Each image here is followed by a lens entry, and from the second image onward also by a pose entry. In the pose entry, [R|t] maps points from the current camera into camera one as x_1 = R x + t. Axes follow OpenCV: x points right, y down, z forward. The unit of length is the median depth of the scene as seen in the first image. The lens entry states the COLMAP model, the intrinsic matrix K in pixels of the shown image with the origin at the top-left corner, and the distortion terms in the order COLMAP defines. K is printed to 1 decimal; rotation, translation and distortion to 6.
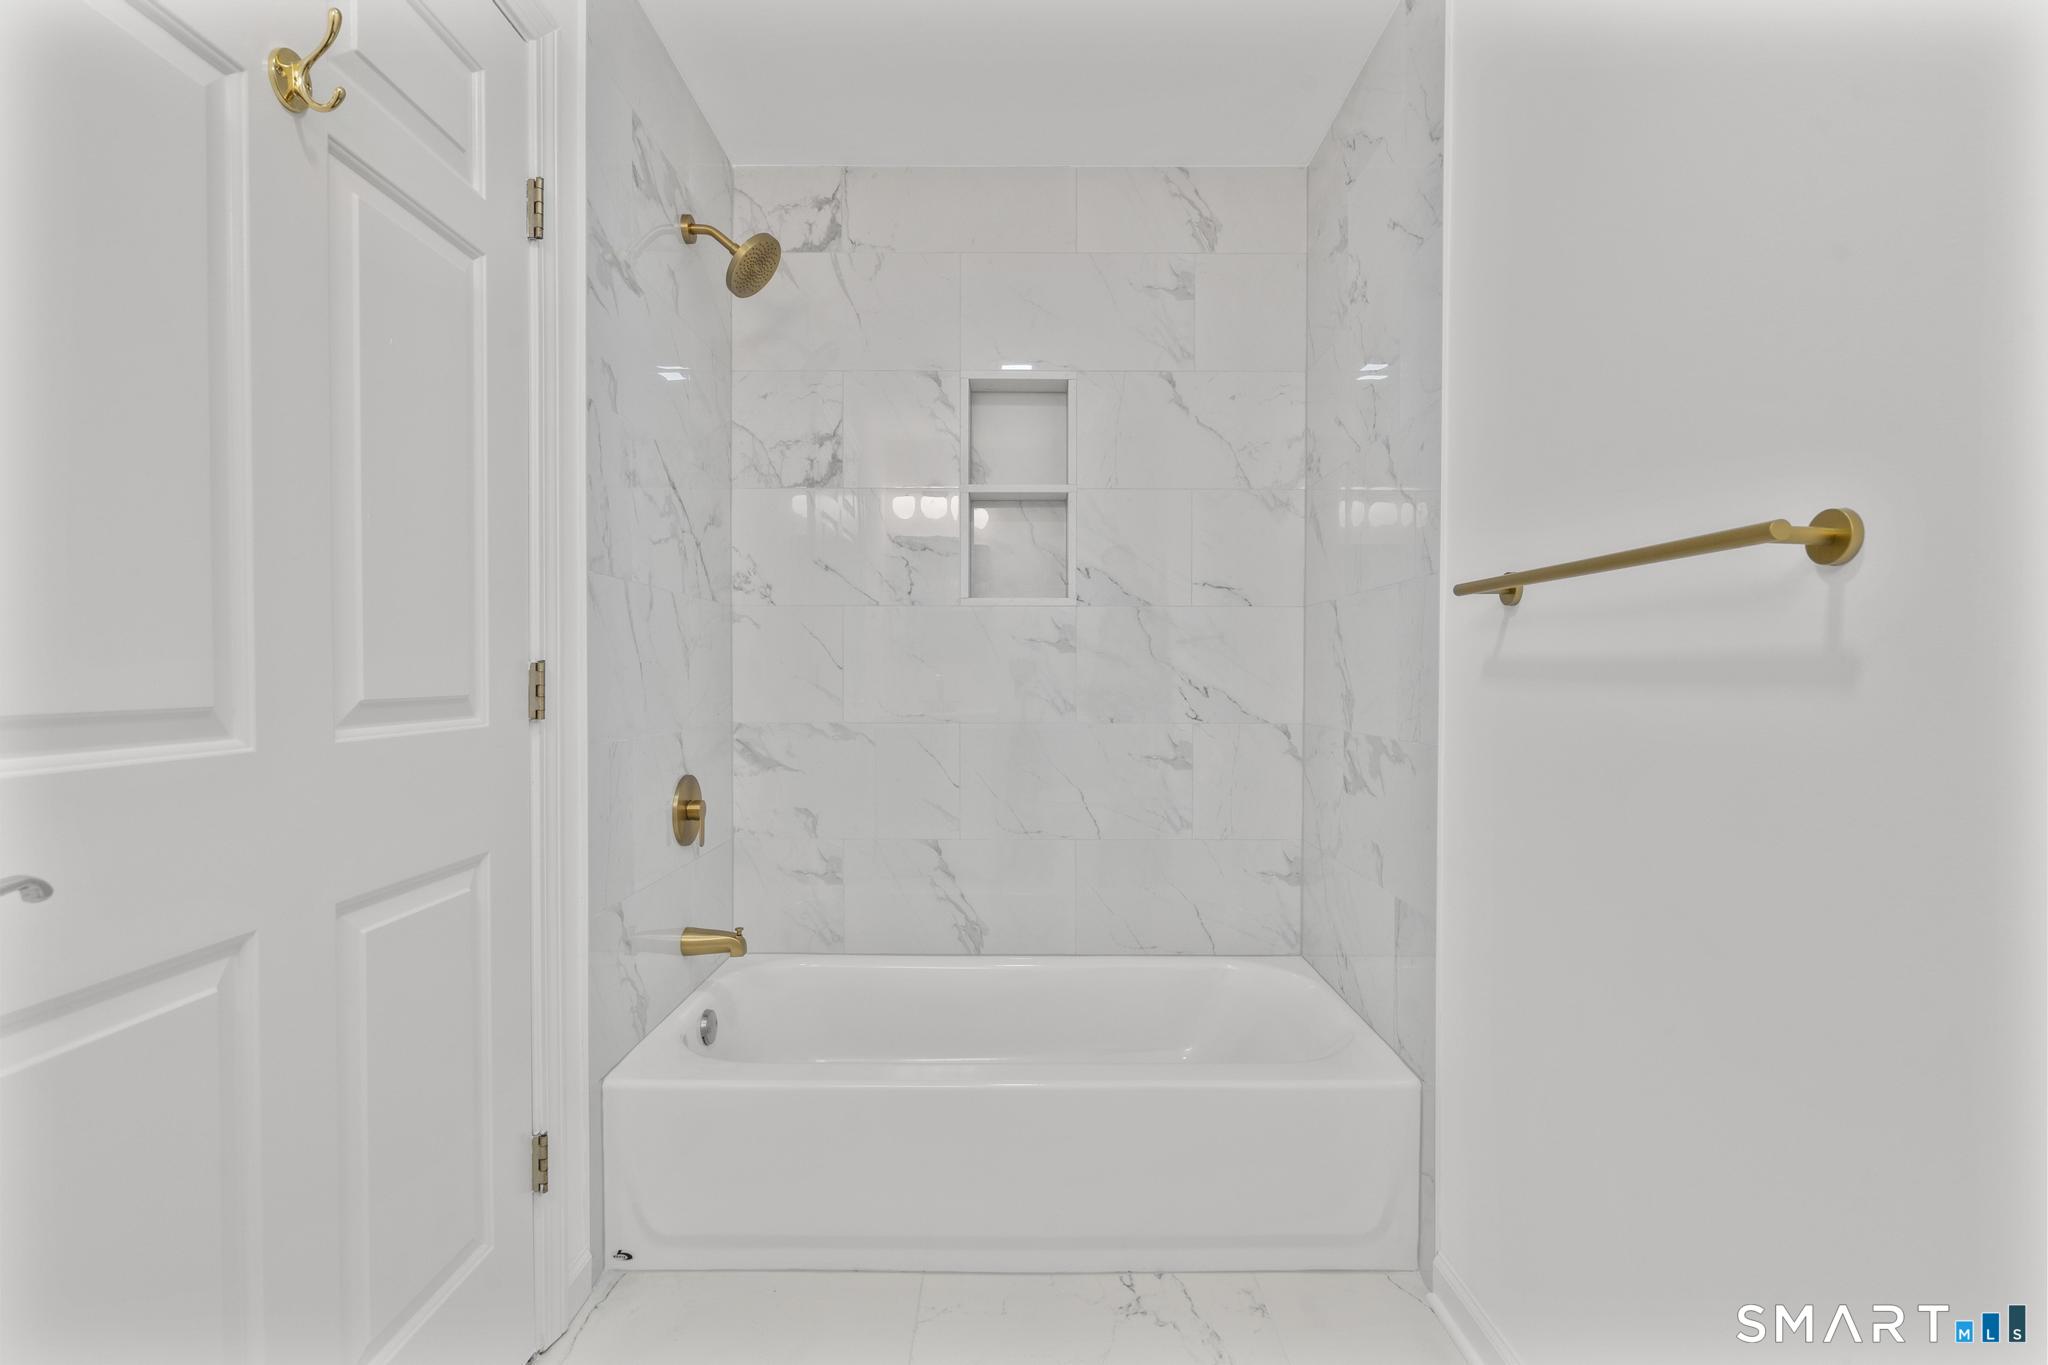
lens RADIAL K [[914.4, 0, 1029.5], [0, 914.4, 688.2], [0, 0, 1]] dist [-0.009914, 0.004670]
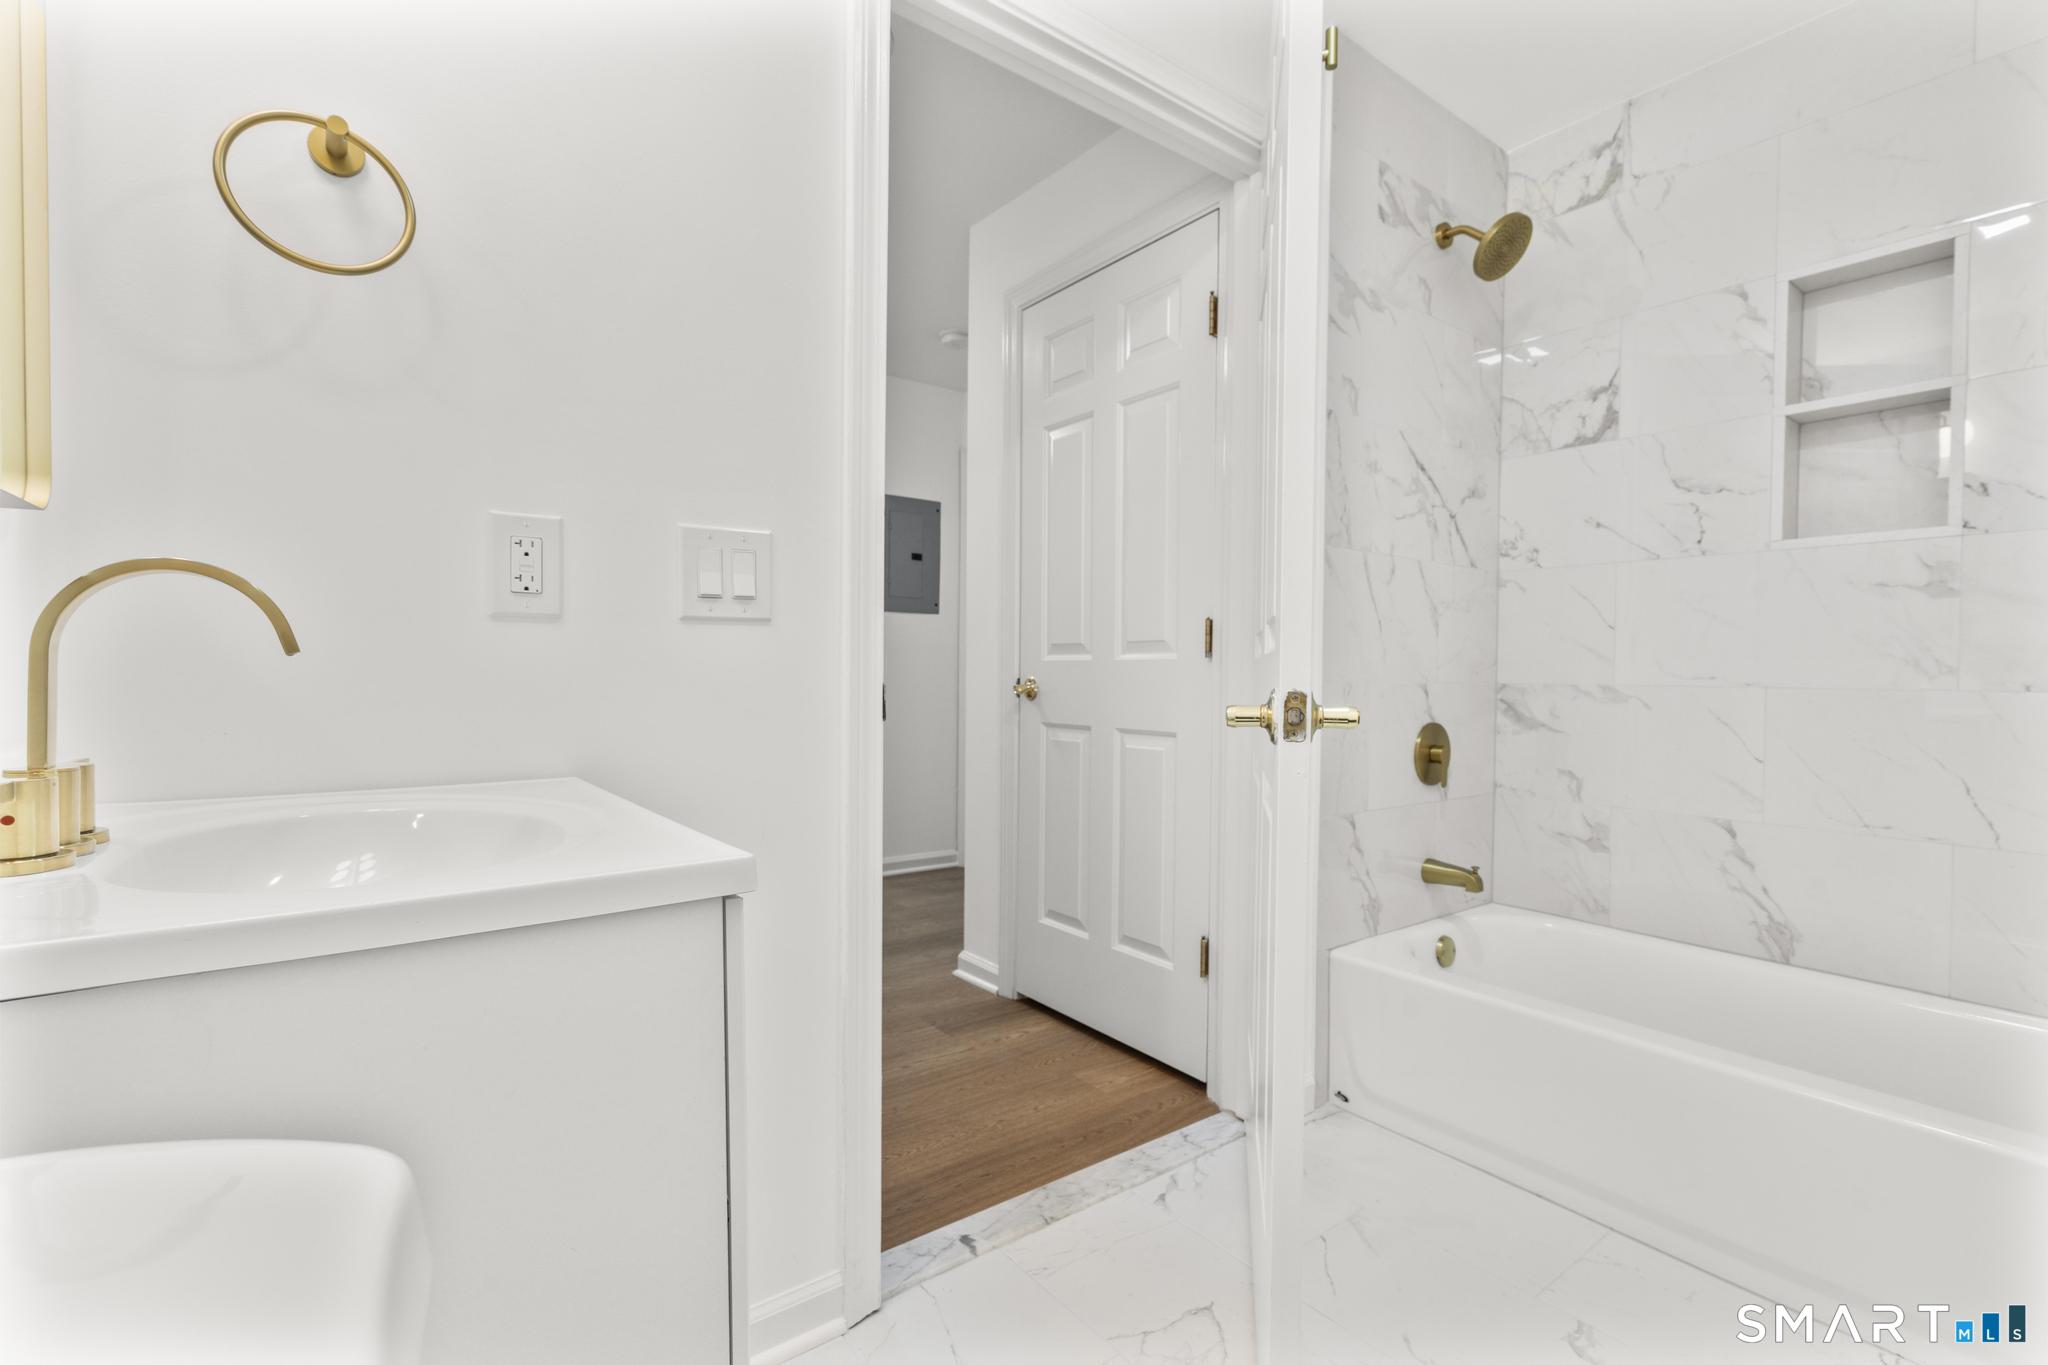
lens RADIAL K [[914.4, 0, 1021.6], [0, 914.4, 681.5], [0, 0, 1]] dist [-0.009914, 0.004670]
pose [[0.602508, 0.014391, -0.797983, 0.184181], [-0.019590, 0.999803, 0.003240, 0.043312], [0.797872, 0.013680, 0.602671, -0.068968]]
